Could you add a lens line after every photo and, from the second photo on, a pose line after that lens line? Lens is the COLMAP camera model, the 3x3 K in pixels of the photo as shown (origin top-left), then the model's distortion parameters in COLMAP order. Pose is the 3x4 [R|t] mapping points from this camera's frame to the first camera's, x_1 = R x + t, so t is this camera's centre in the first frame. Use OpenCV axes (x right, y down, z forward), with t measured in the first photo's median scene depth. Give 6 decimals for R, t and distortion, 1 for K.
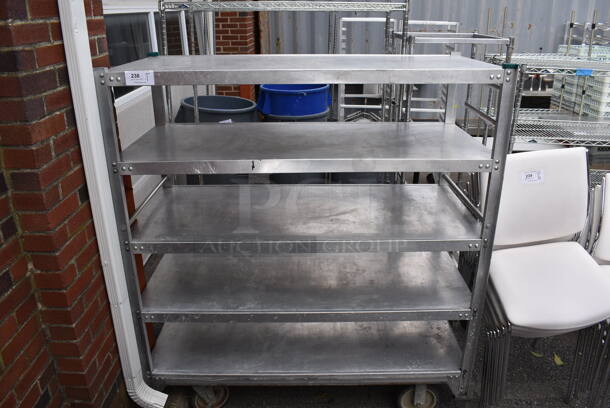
lens RADIAL K [[480.1, 0, 305.0], [0, 480.1, 204.0], [0, 0, 1]] dist [-0.089031, 0.013347]
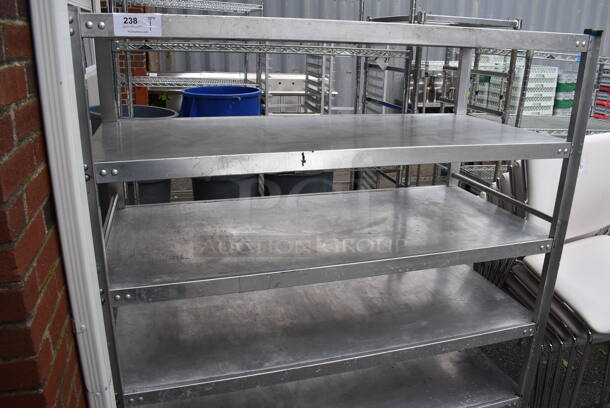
lens RADIAL K [[480.1, 0, 305.0], [0, 480.1, 204.0], [0, 0, 1]] dist [-0.089031, 0.013347]
pose [[0.959975, -0.064108, 0.272651, -0.259531], [0.078592, 0.995999, -0.042525, 0.012386], [-0.268834, 0.062251, 0.961173, 0.286101]]
